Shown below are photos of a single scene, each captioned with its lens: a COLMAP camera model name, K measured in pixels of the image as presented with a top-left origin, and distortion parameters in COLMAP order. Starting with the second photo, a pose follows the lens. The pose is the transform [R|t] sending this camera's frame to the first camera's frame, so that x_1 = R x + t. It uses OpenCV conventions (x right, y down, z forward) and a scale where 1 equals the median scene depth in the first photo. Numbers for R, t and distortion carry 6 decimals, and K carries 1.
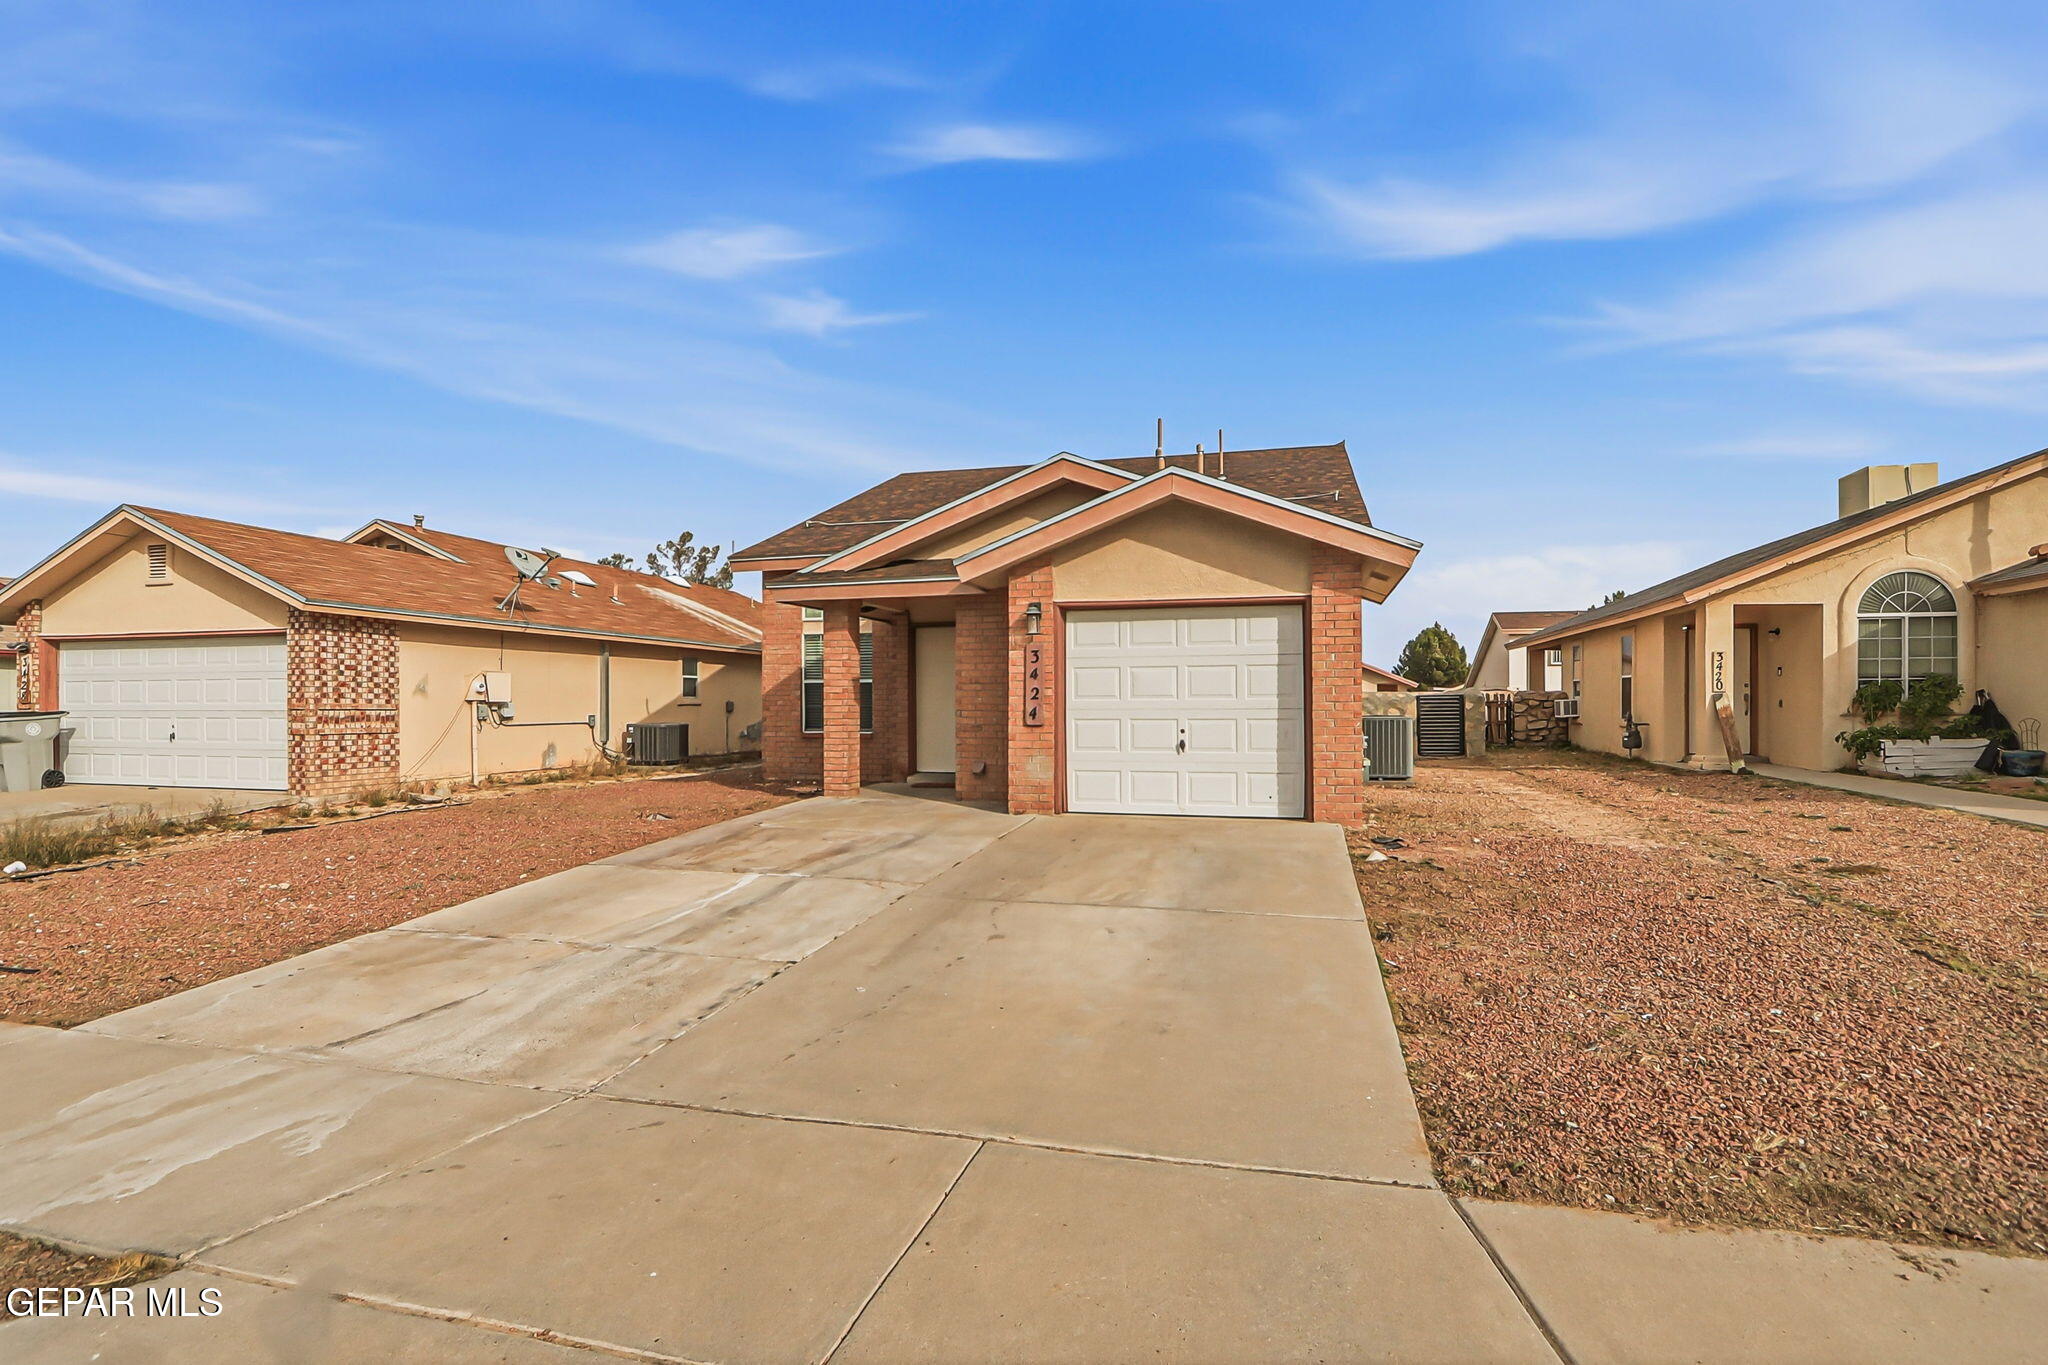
lens RADIAL K [[964.4, 0, 991.6], [0, 964.4, 711.1], [0, 0, 1]] dist [-0.016011, 0.001763]
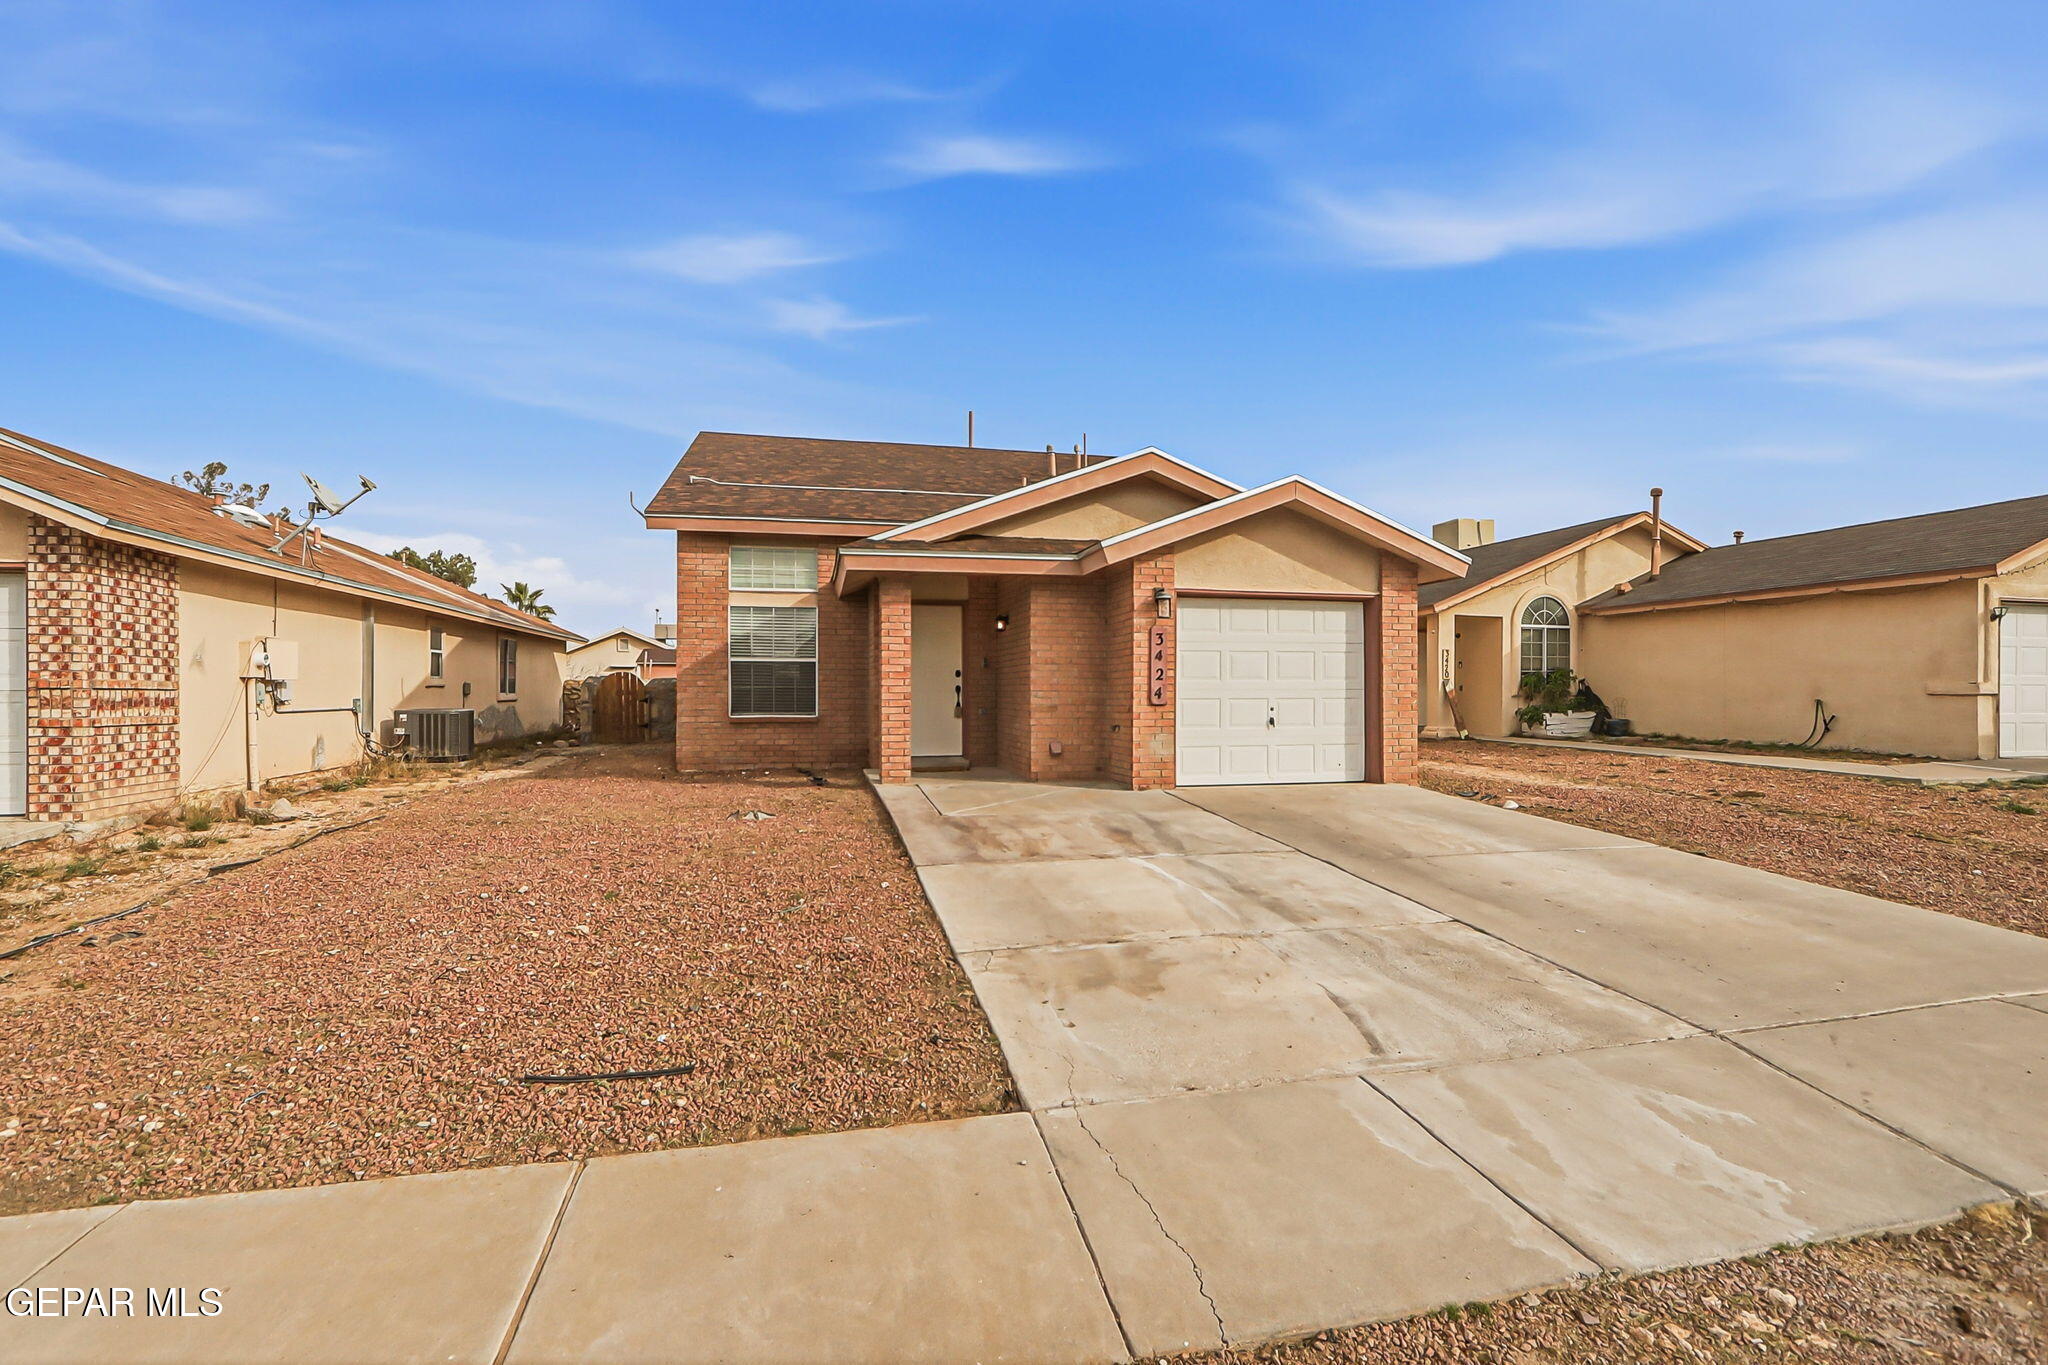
lens RADIAL K [[964.4, 0, 1012.9], [0, 964.4, 686.6], [0, 0, 1]] dist [-0.016011, 0.001763]
pose [[0.875730, 0.004224, 0.482782, -0.467934], [0.001216, 0.999939, -0.010954, 0.005048], [-0.482799, 0.010179, 0.875672, 0.123019]]
